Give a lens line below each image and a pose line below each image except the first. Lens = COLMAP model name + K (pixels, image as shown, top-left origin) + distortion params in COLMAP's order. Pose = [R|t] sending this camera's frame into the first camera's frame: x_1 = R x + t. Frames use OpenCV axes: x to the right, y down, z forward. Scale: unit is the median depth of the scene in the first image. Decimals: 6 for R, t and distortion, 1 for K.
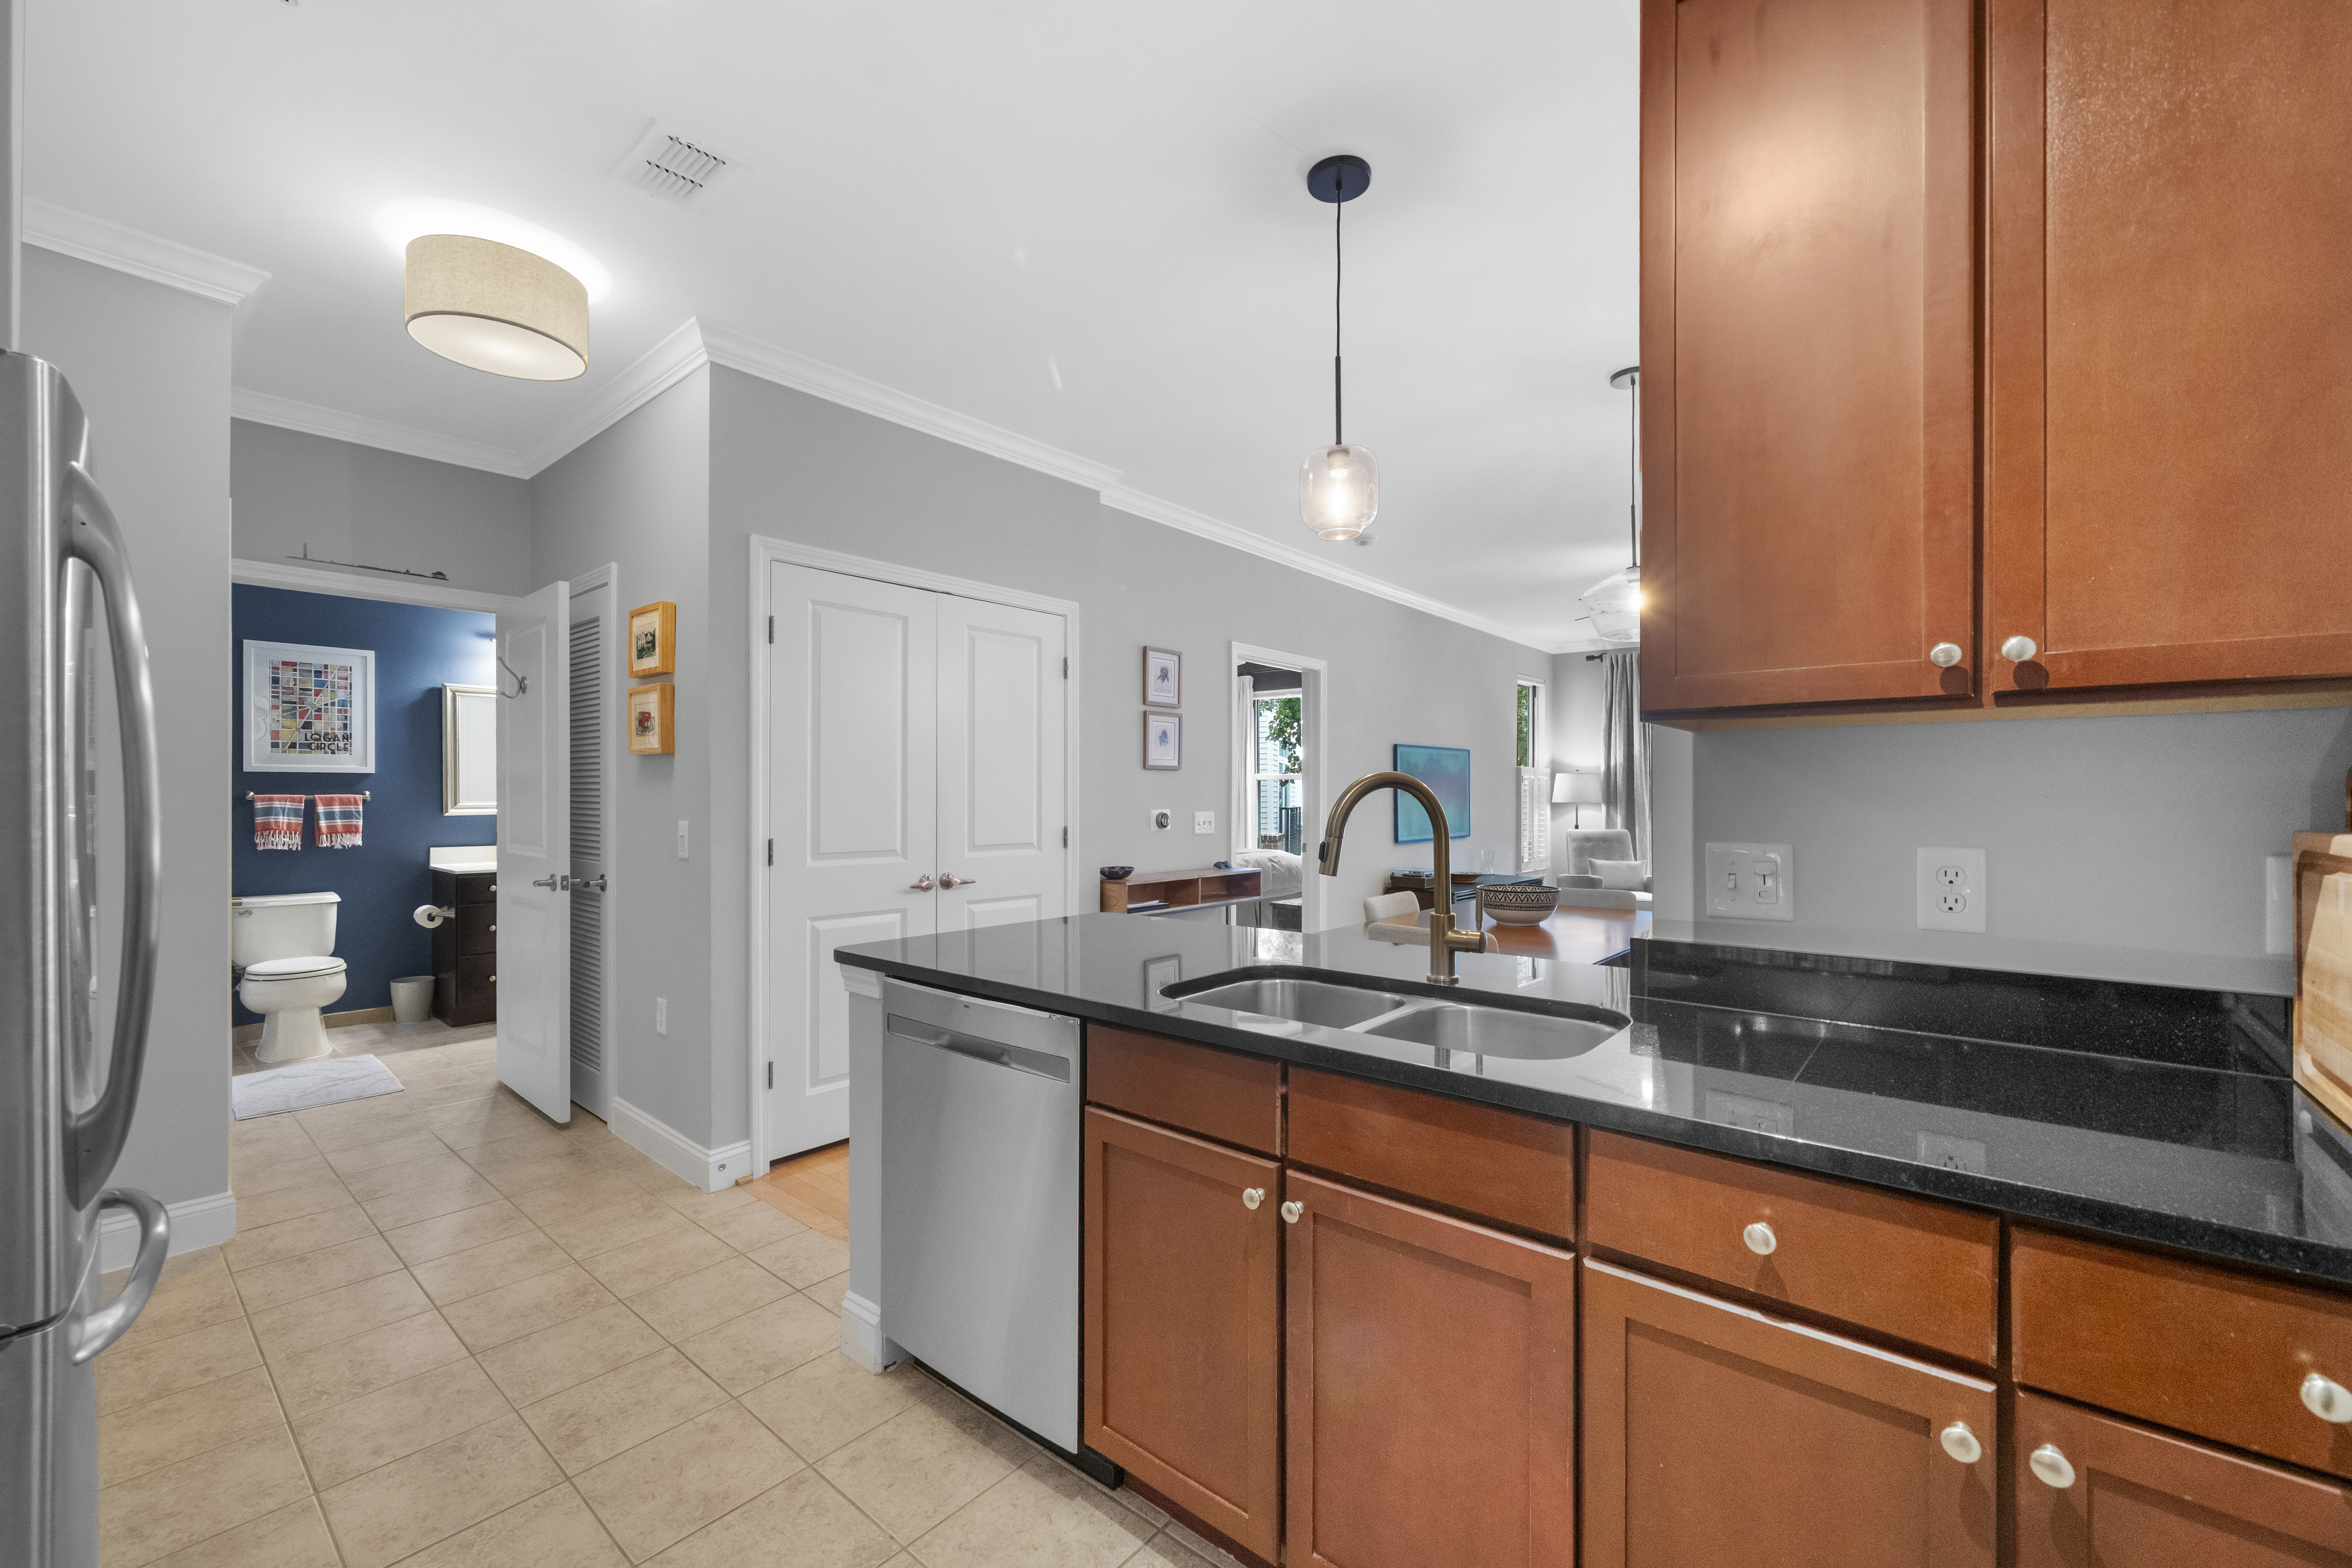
lens RADIAL K [[946.5, 0, 1191.7], [0, 946.5, 793.1], [0, 0, 1]] dist [0.003932, 0.000044]
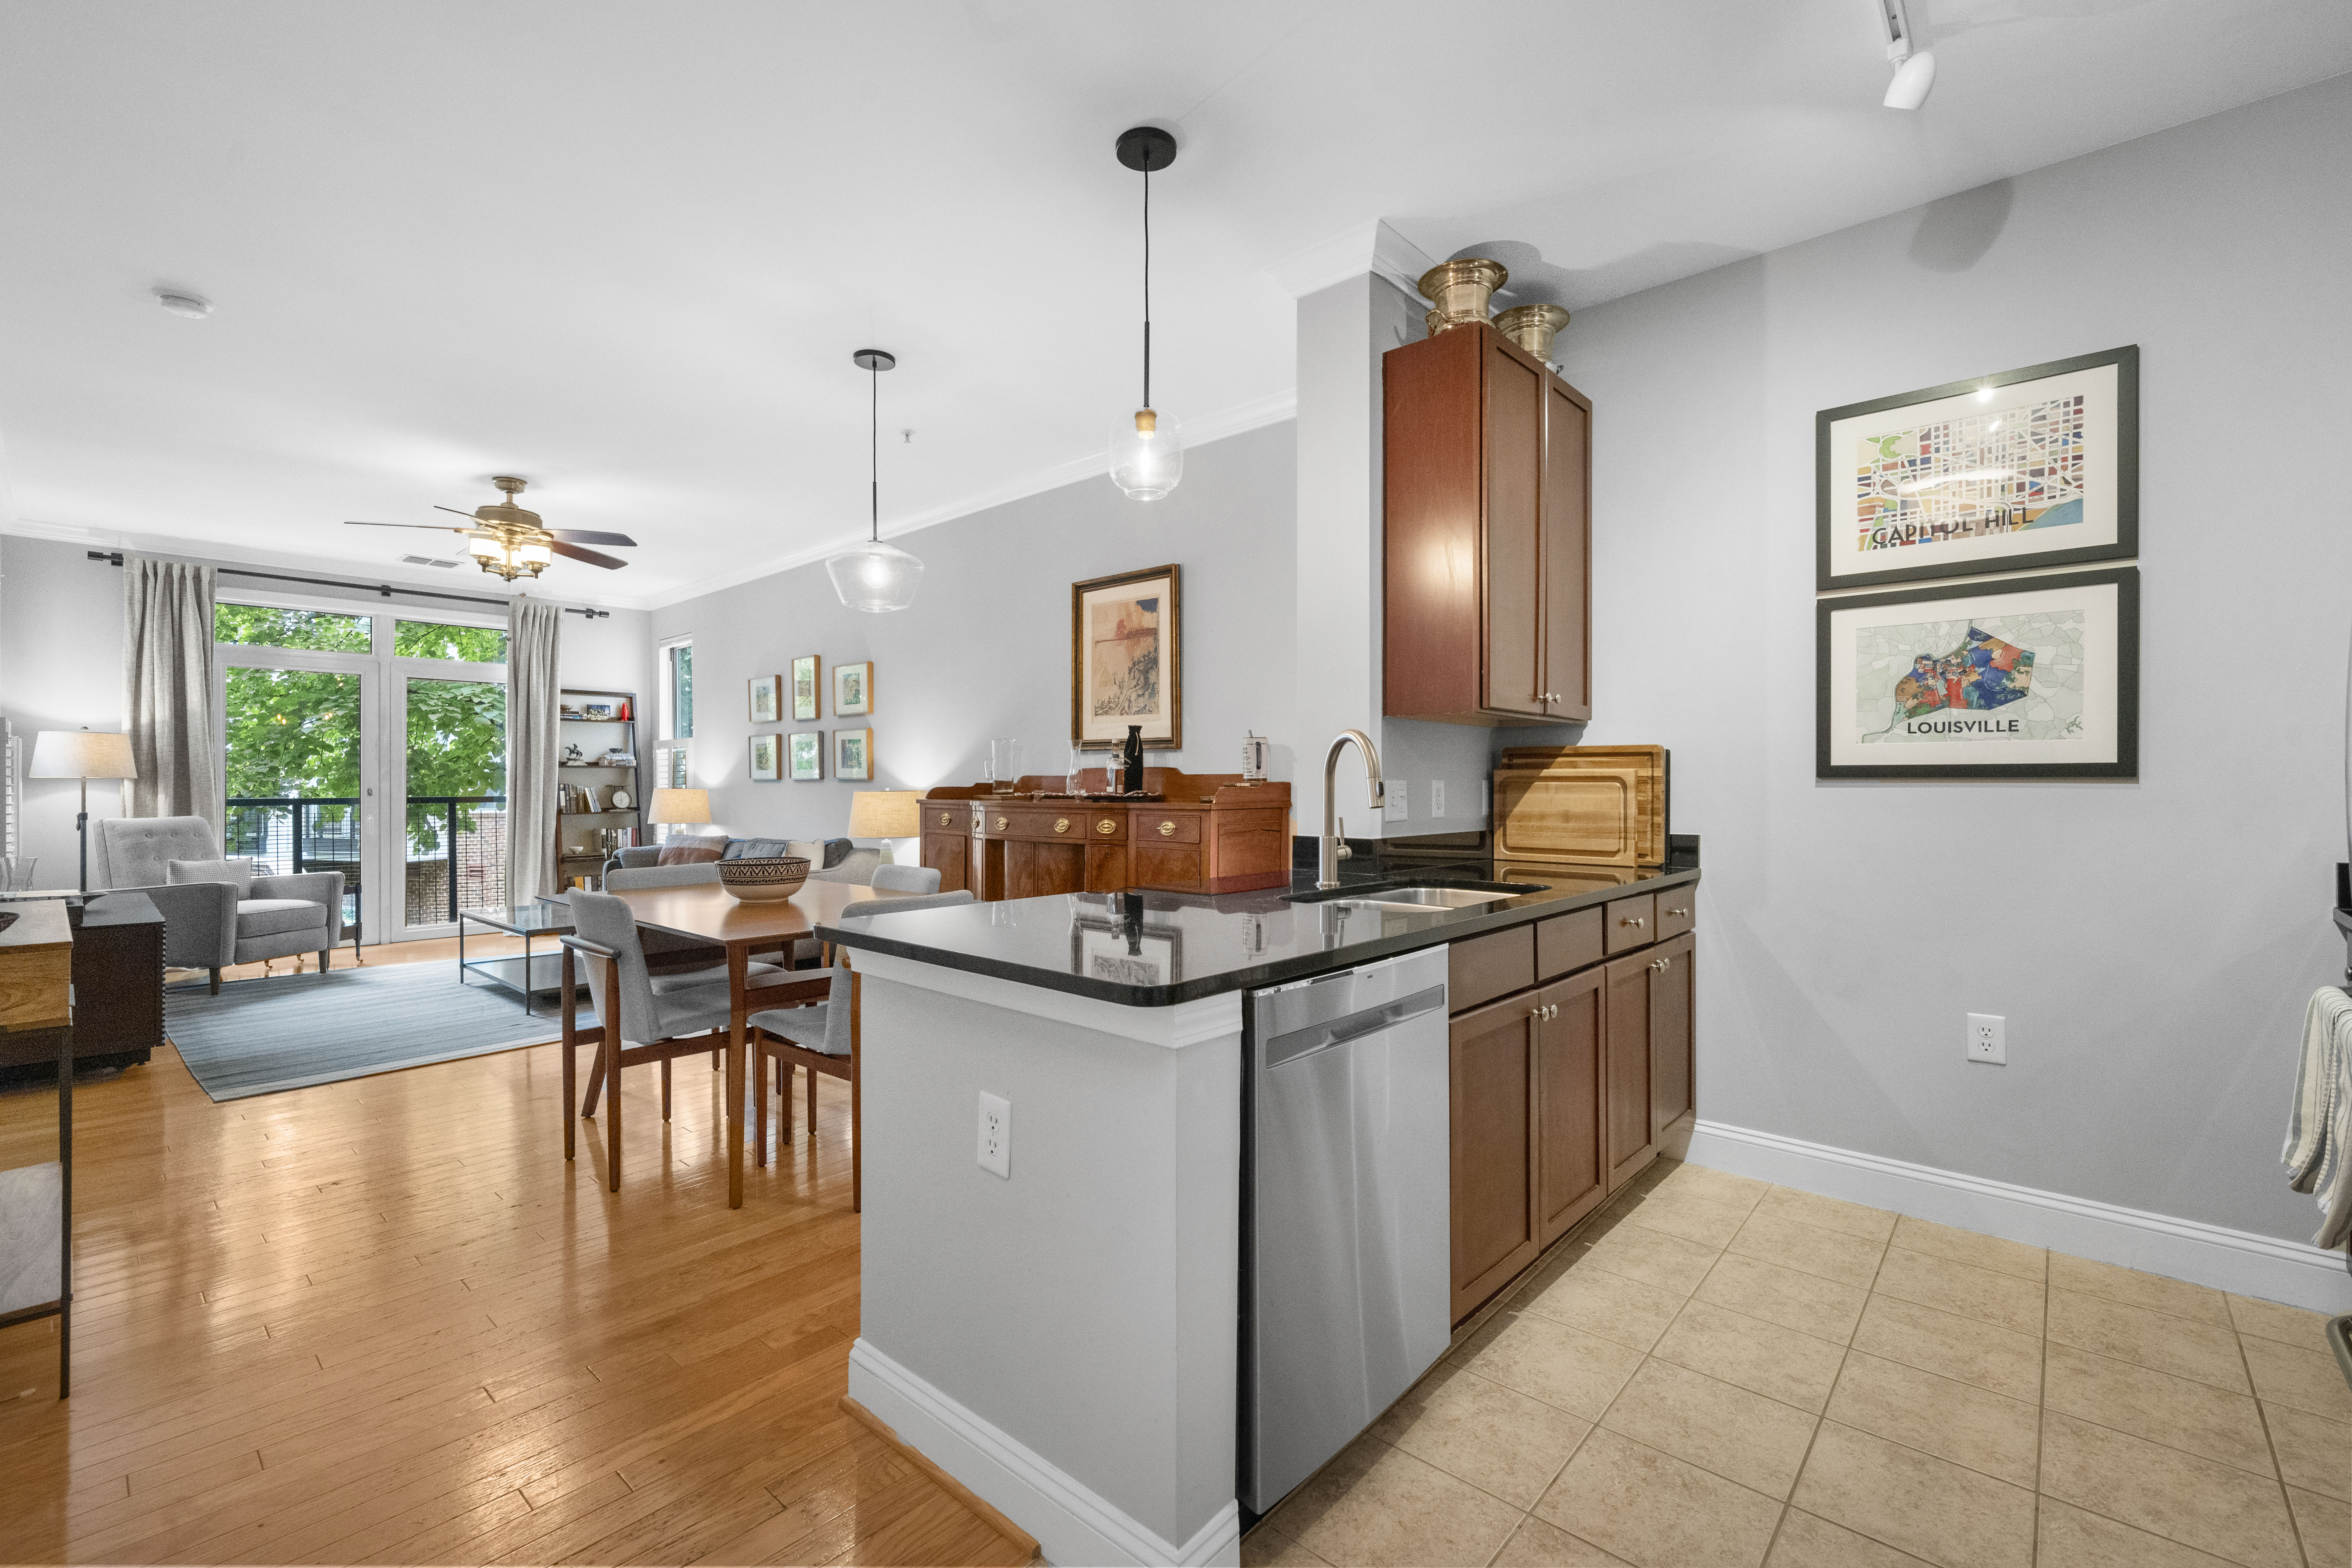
lens RADIAL K [[1006.6, 0, 1172.9], [0, 1006.6, 787.7], [0, 0, 1]] dist [-0.001547, 0.000149]
pose [[0.043489, -0.005383, 0.999039, -0.441795], [-0.003477, 0.999979, 0.005540, 0.018512], [-0.999048, -0.003715, 0.043470, 0.434764]]
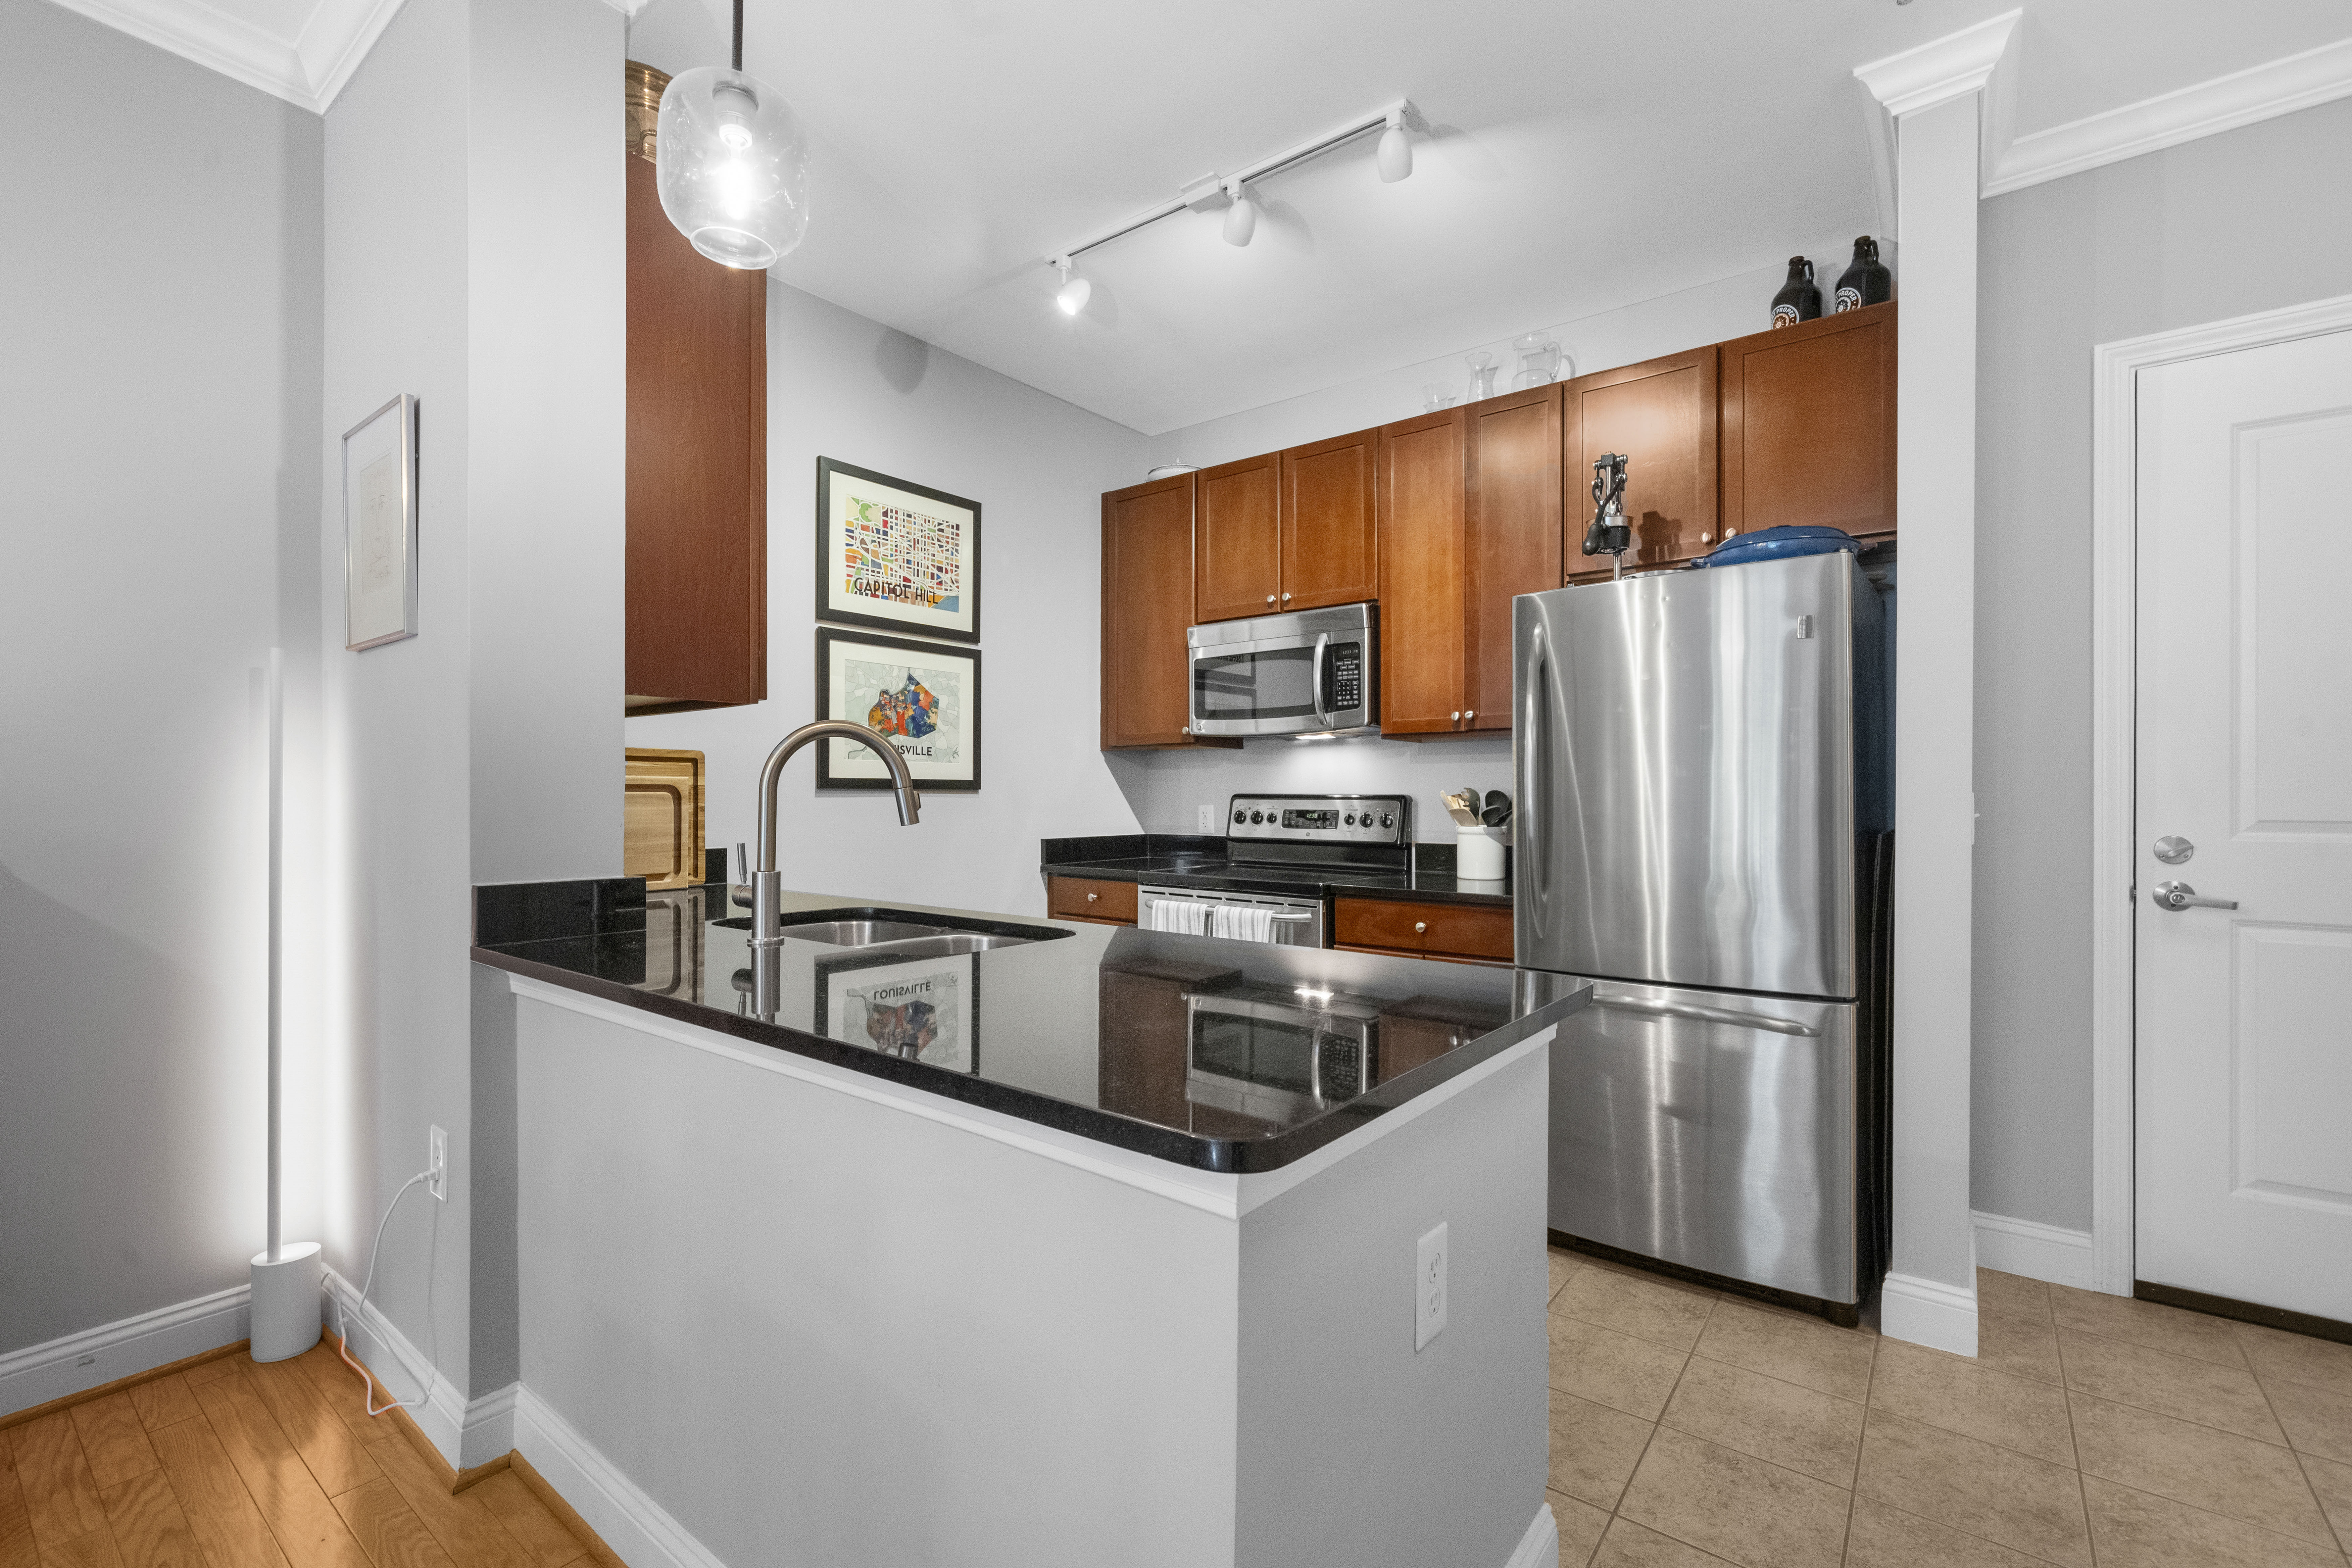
lens RADIAL K [[1006.6, 0, 1177.5], [0, 1006.6, 801.8], [0, 0, 1]] dist [-0.001547, 0.000149]
pose [[-0.999537, -0.002050, -0.030358, -0.039701], [-0.002128, 0.999995, 0.002535, 0.021096], [0.030352, 0.002599, -0.999536, 0.744662]]
